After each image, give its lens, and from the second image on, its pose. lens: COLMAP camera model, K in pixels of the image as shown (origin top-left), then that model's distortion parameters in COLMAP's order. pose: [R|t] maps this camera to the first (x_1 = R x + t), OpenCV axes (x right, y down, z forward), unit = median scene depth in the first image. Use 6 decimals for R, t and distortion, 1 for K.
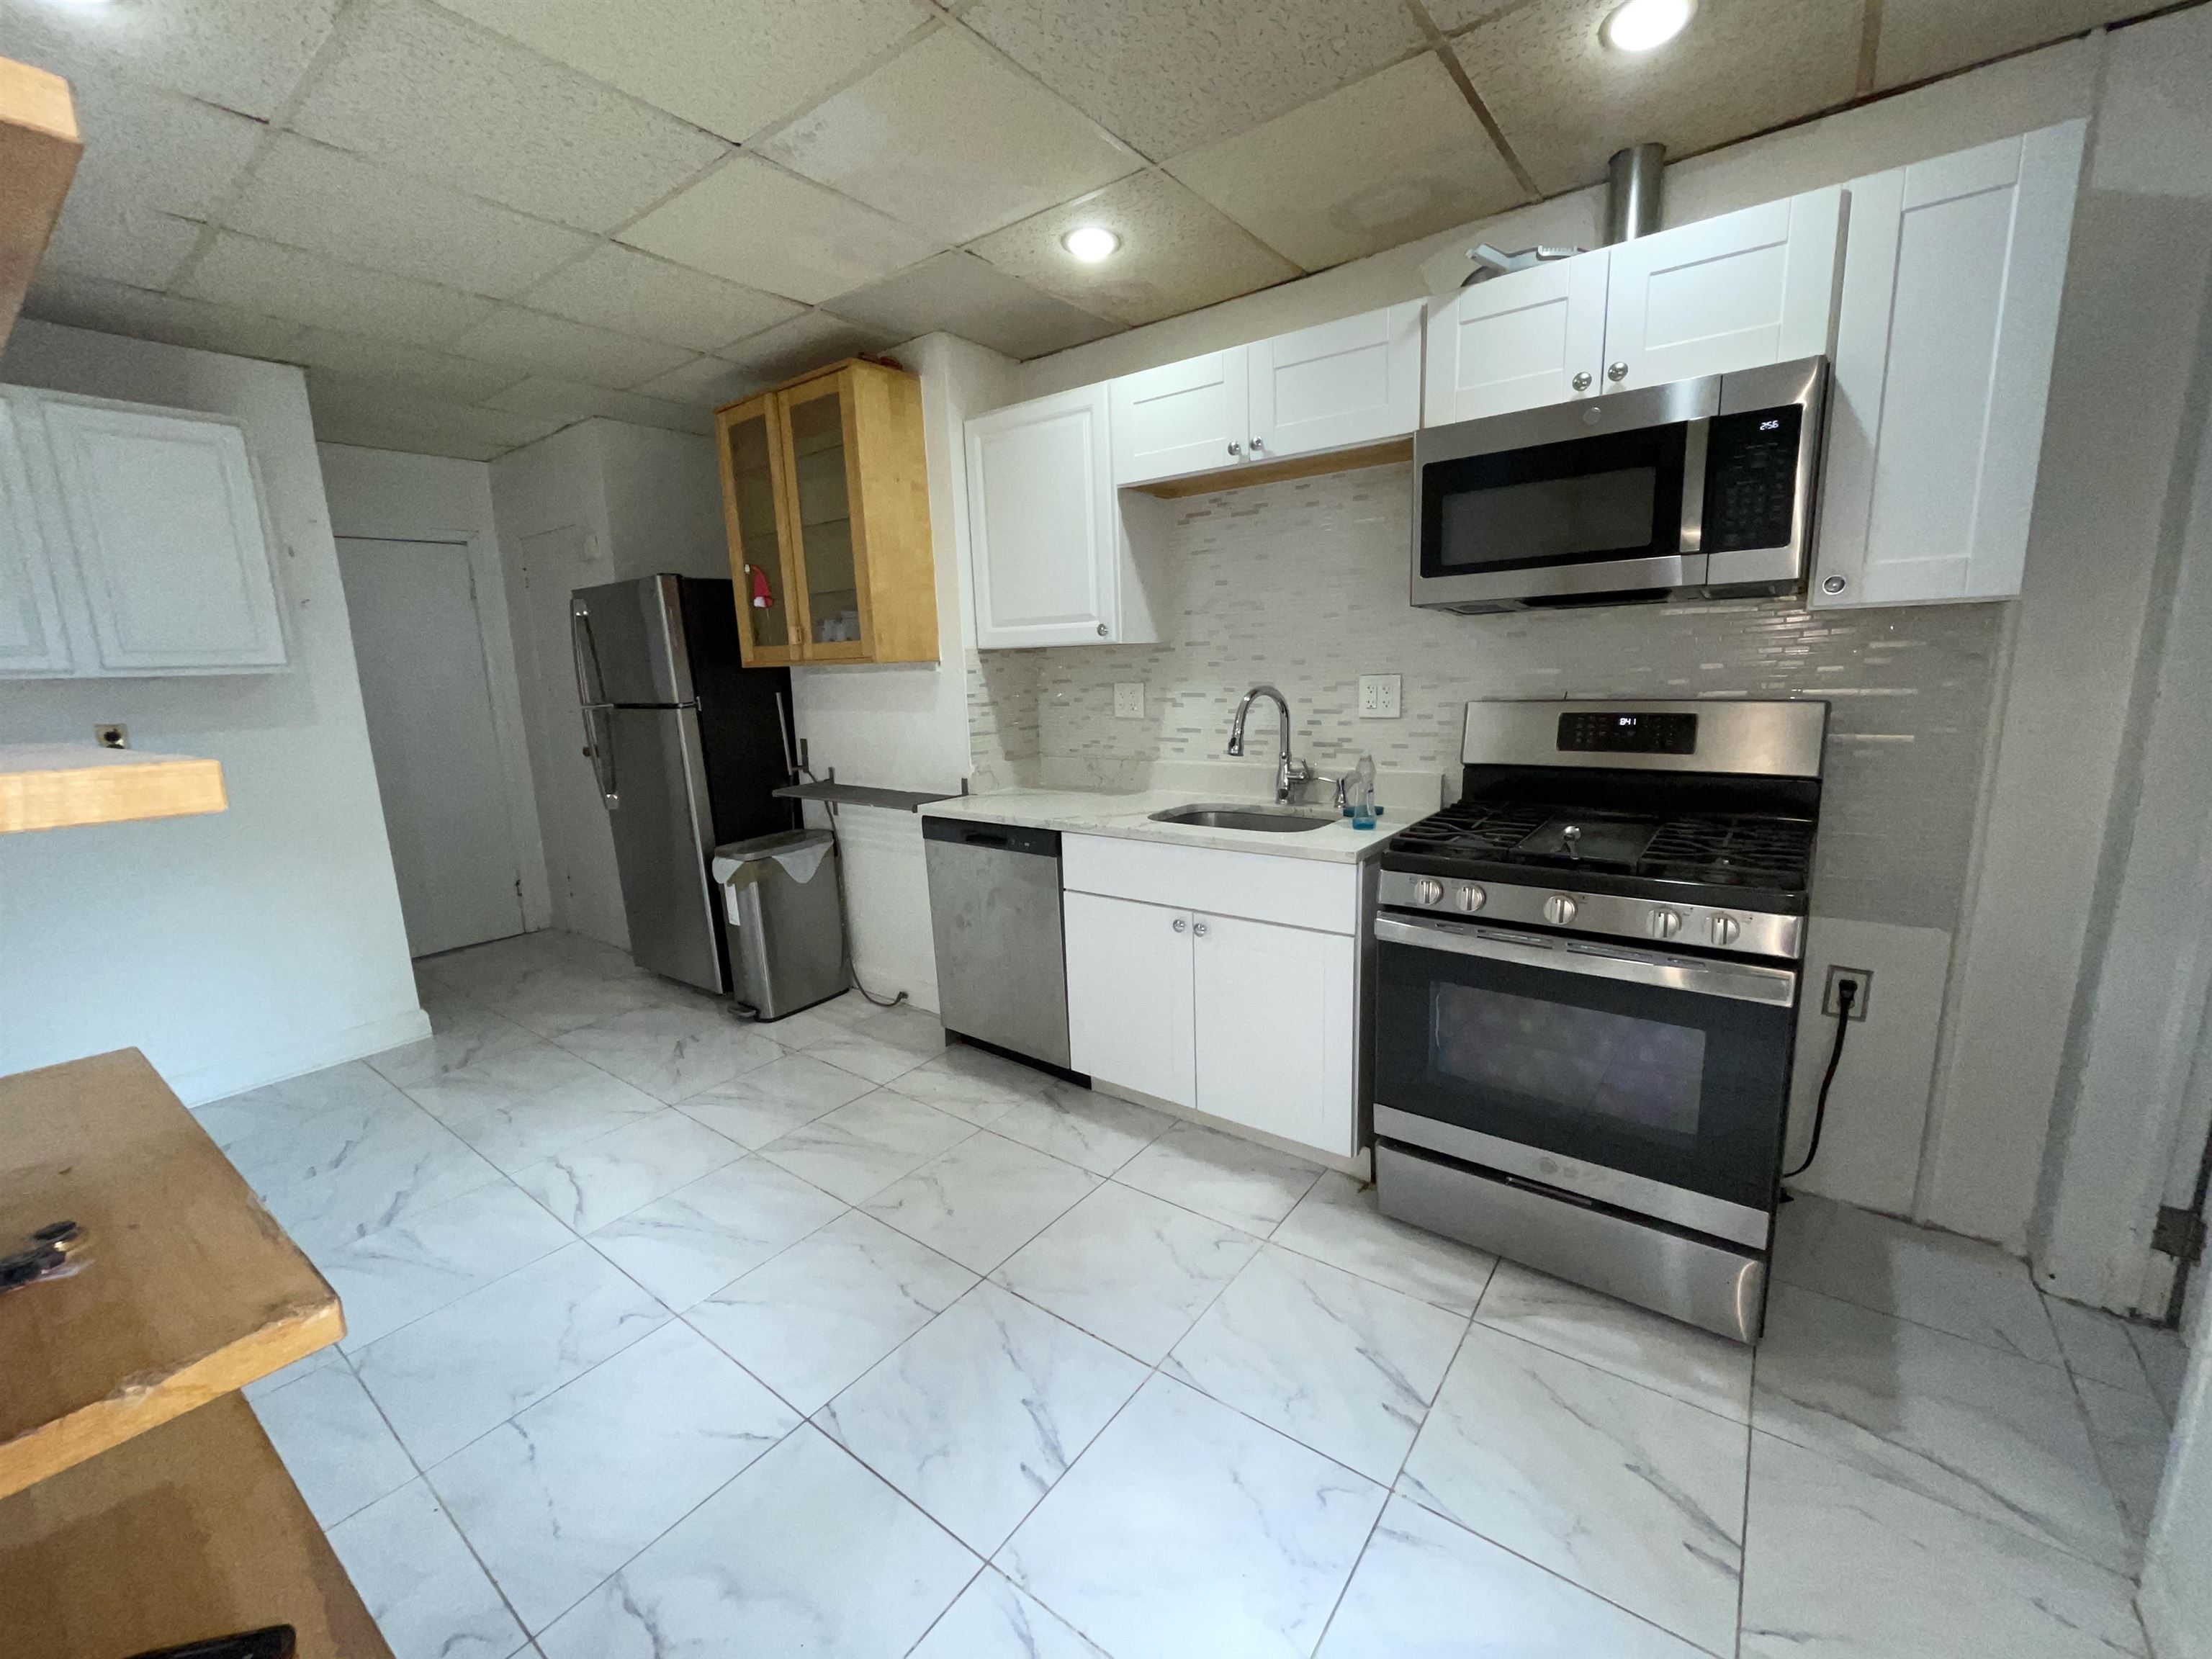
lens RADIAL K [[899.0, 0, 1109.5], [0, 899.0, 834.5], [0, 0, 1]] dist [-0.002357, -0.000070]
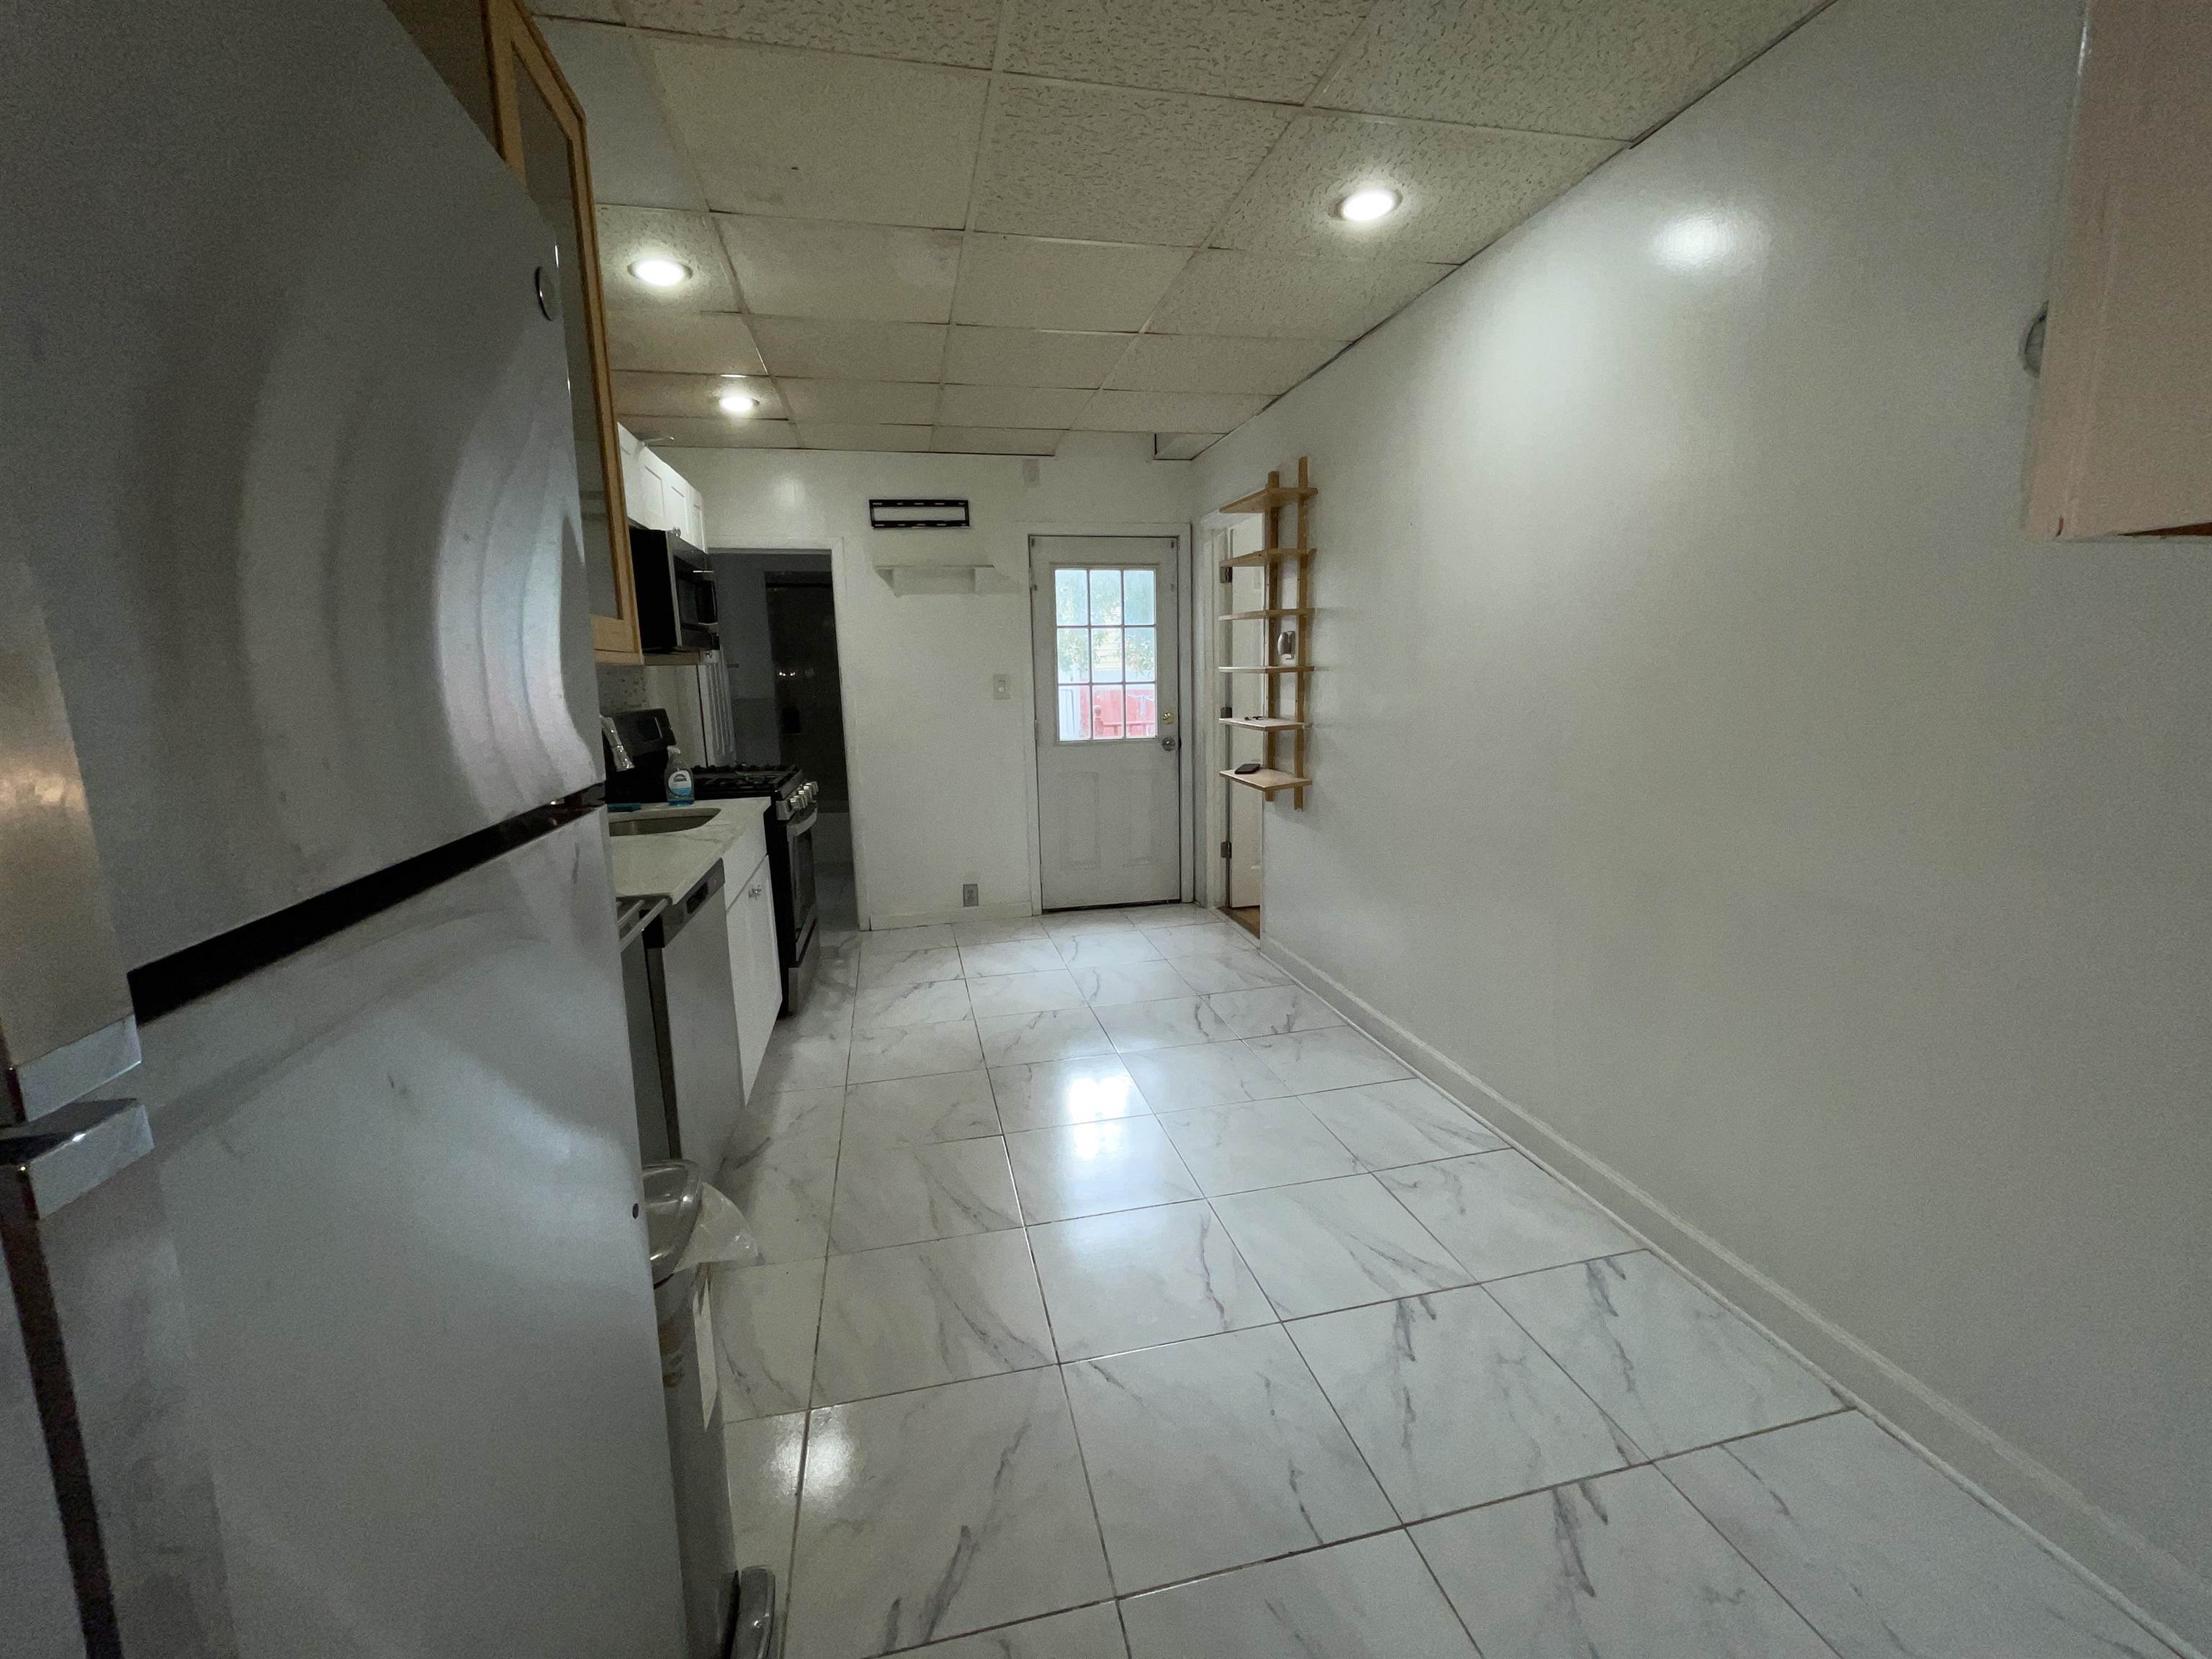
lens RADIAL K [[899.0, 0, 1102.9], [0, 899.0, 821.6], [0, 0, 1]] dist [-0.002357, -0.000070]
pose [[-0.766551, -0.056257, 0.639714, -1.338846], [0.166409, 0.944728, 0.282483, -0.325107], [-0.620248, 0.322991, -0.714821, 1.972593]]
